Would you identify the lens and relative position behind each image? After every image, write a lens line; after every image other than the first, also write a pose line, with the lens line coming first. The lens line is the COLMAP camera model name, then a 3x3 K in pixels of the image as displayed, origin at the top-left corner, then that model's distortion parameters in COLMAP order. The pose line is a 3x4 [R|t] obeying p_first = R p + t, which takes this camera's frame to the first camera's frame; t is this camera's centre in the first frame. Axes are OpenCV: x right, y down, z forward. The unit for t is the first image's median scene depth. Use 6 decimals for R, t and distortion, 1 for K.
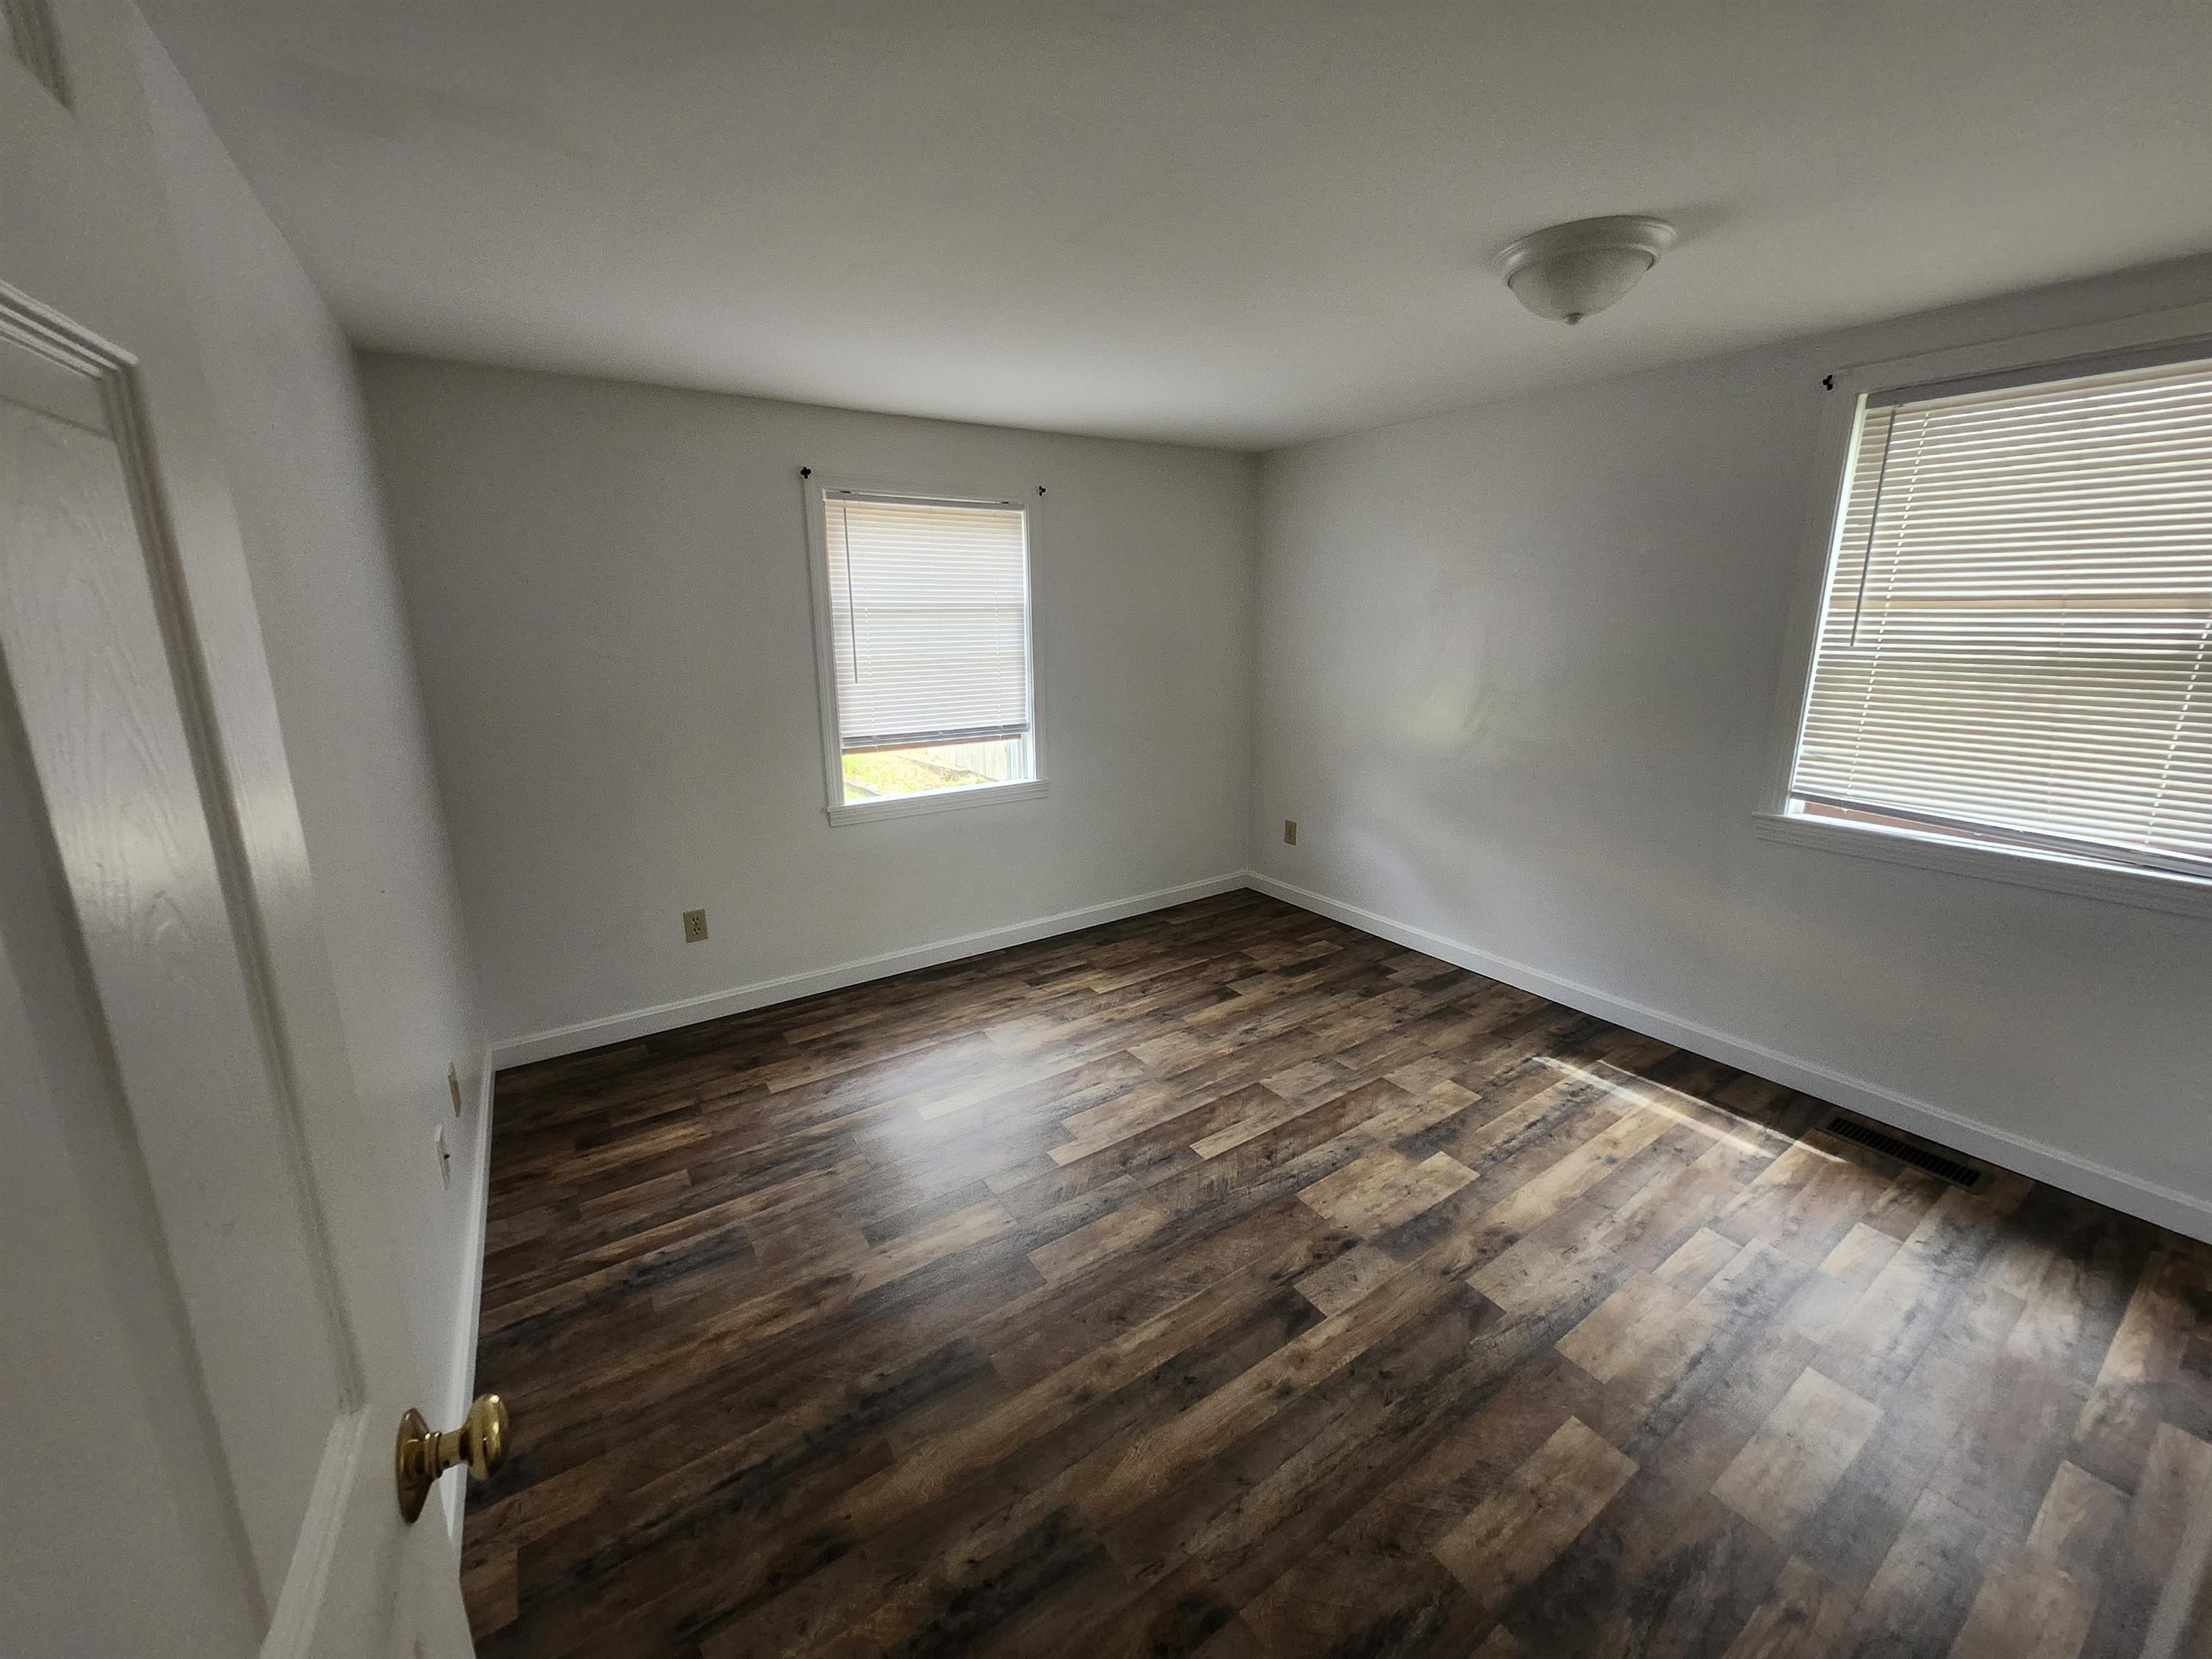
lens RADIAL K [[872.4, 0, 1101.2], [0, 872.4, 830.4], [0, 0, 1]] dist [0.006220, -0.001631]
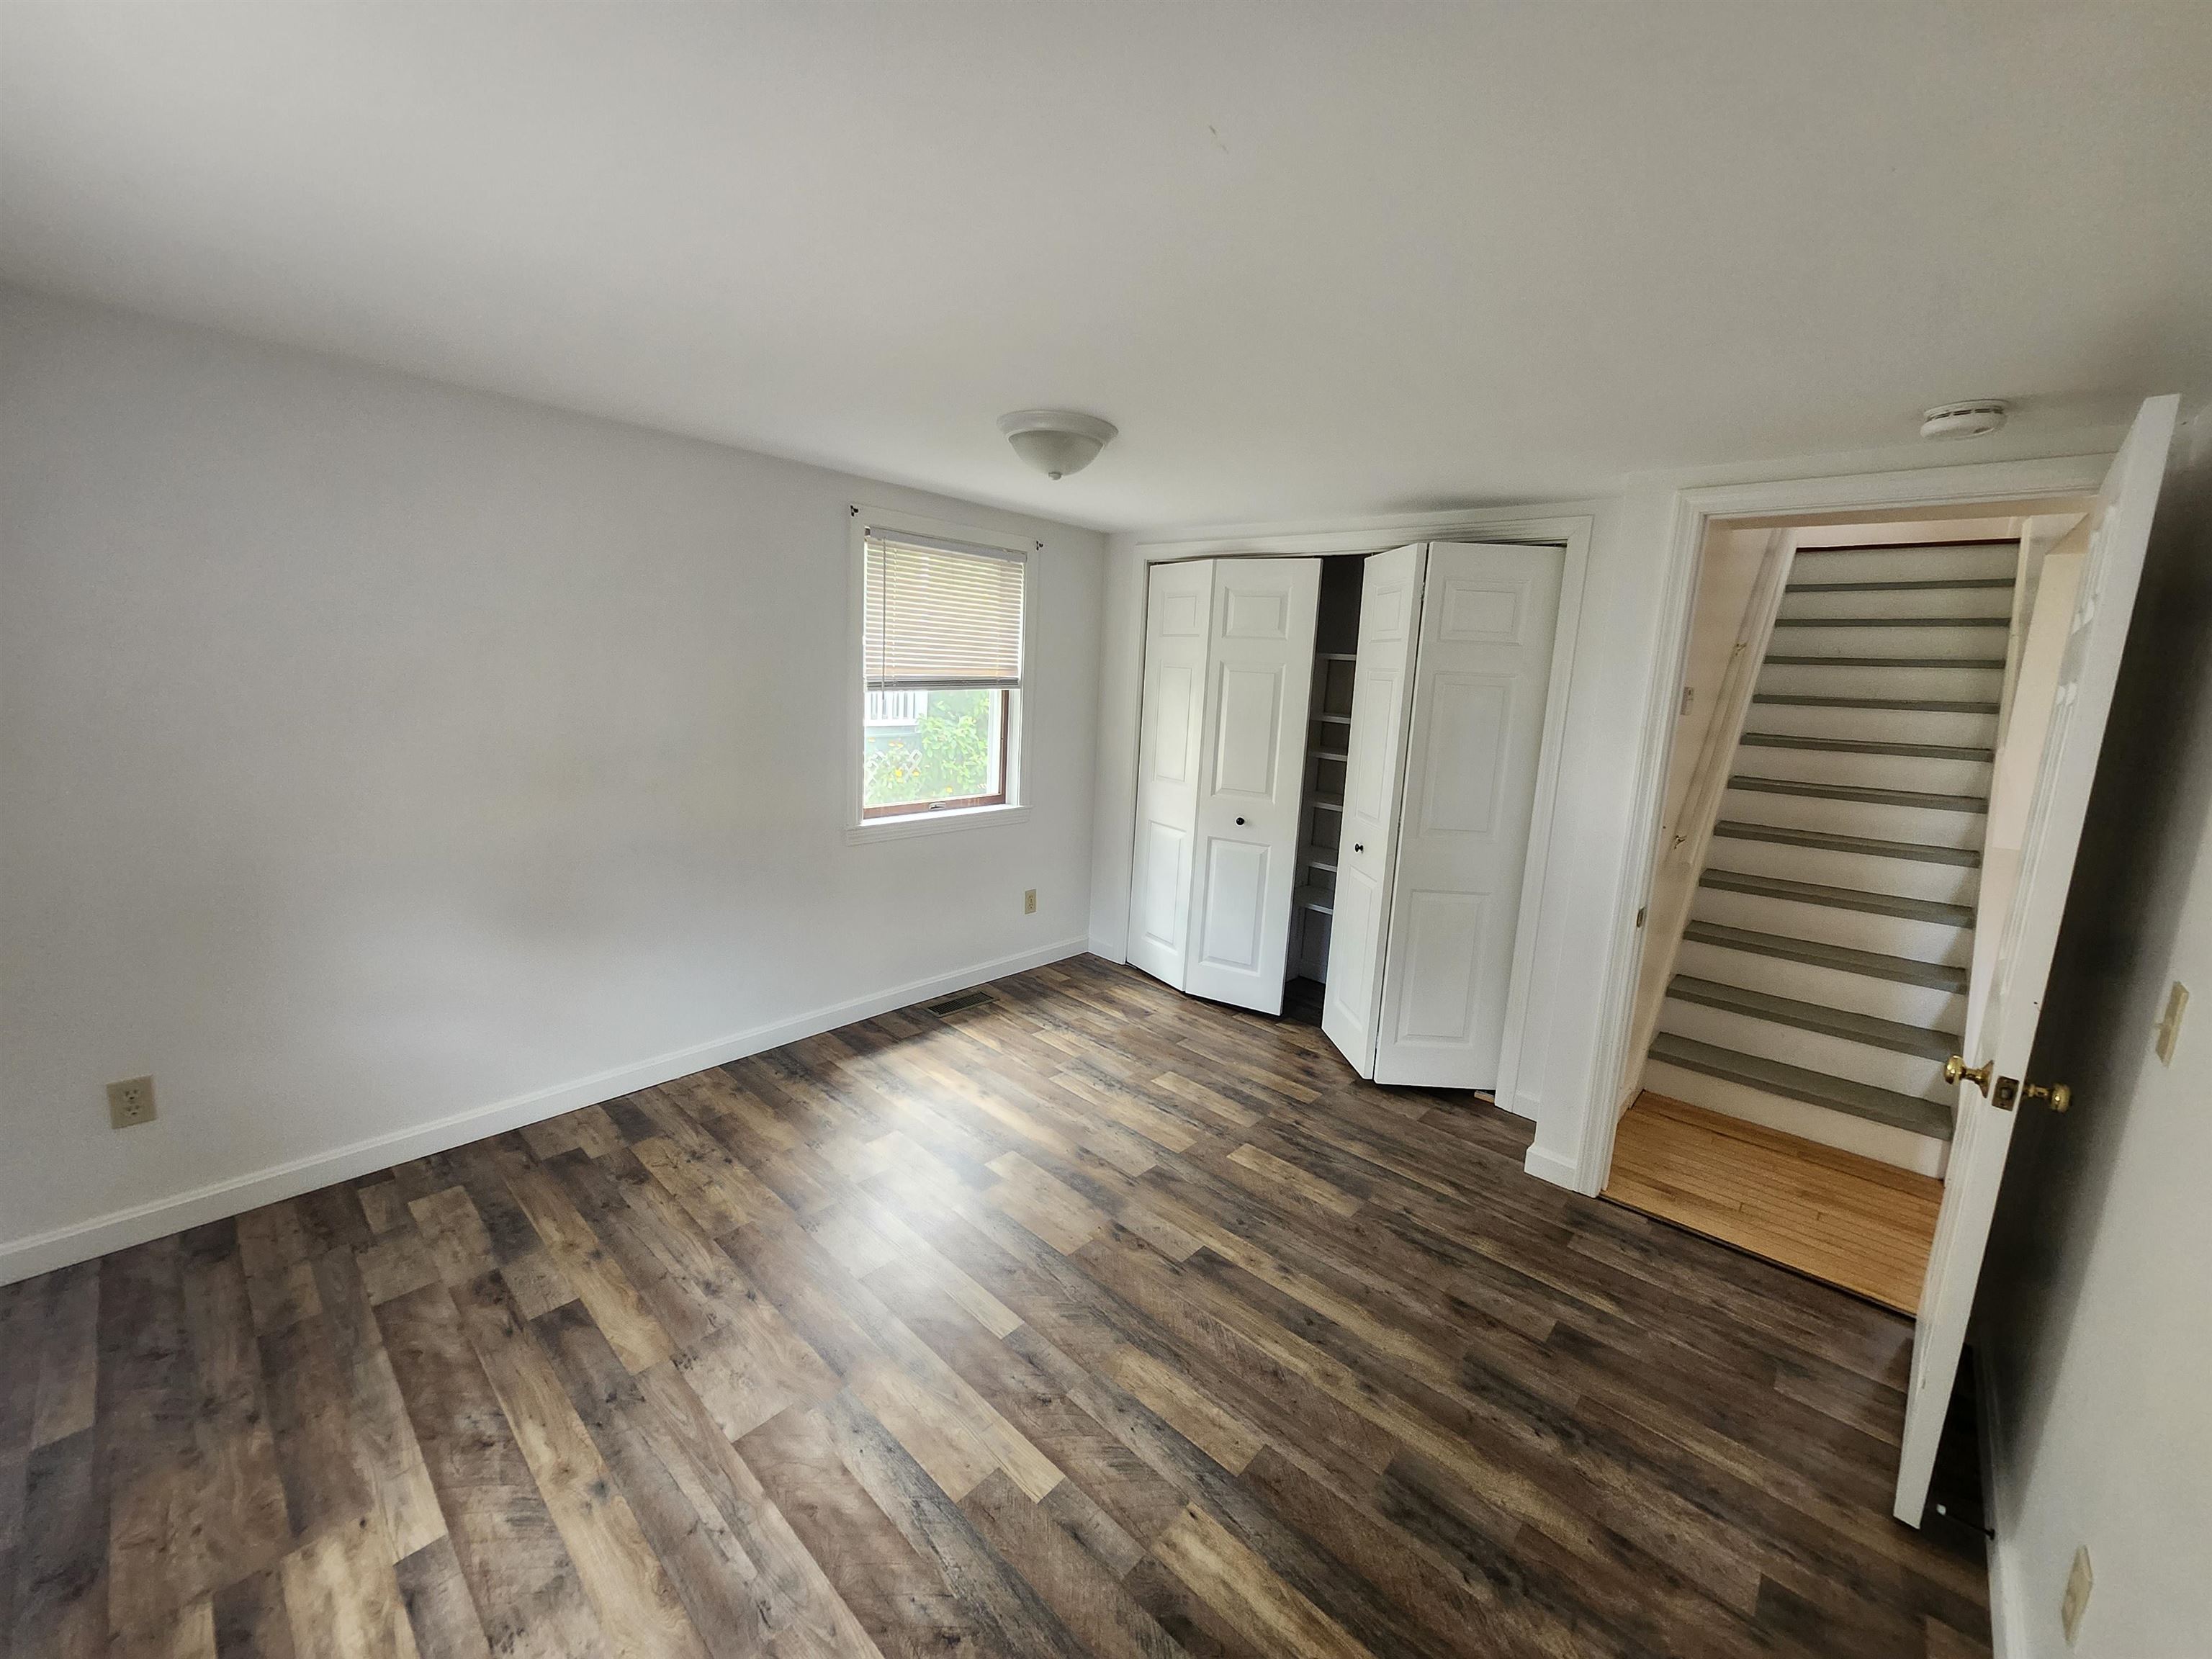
lens RADIAL K [[872.4, 0, 1109.4], [0, 872.4, 823.9], [0, 0, 1]] dist [0.006220, -0.001631]
pose [[-0.257319, -0.180837, 0.949255, -0.649281], [0.190514, 0.953559, 0.233301, -0.283382], [-0.947360, 0.240879, -0.210916, 1.016385]]
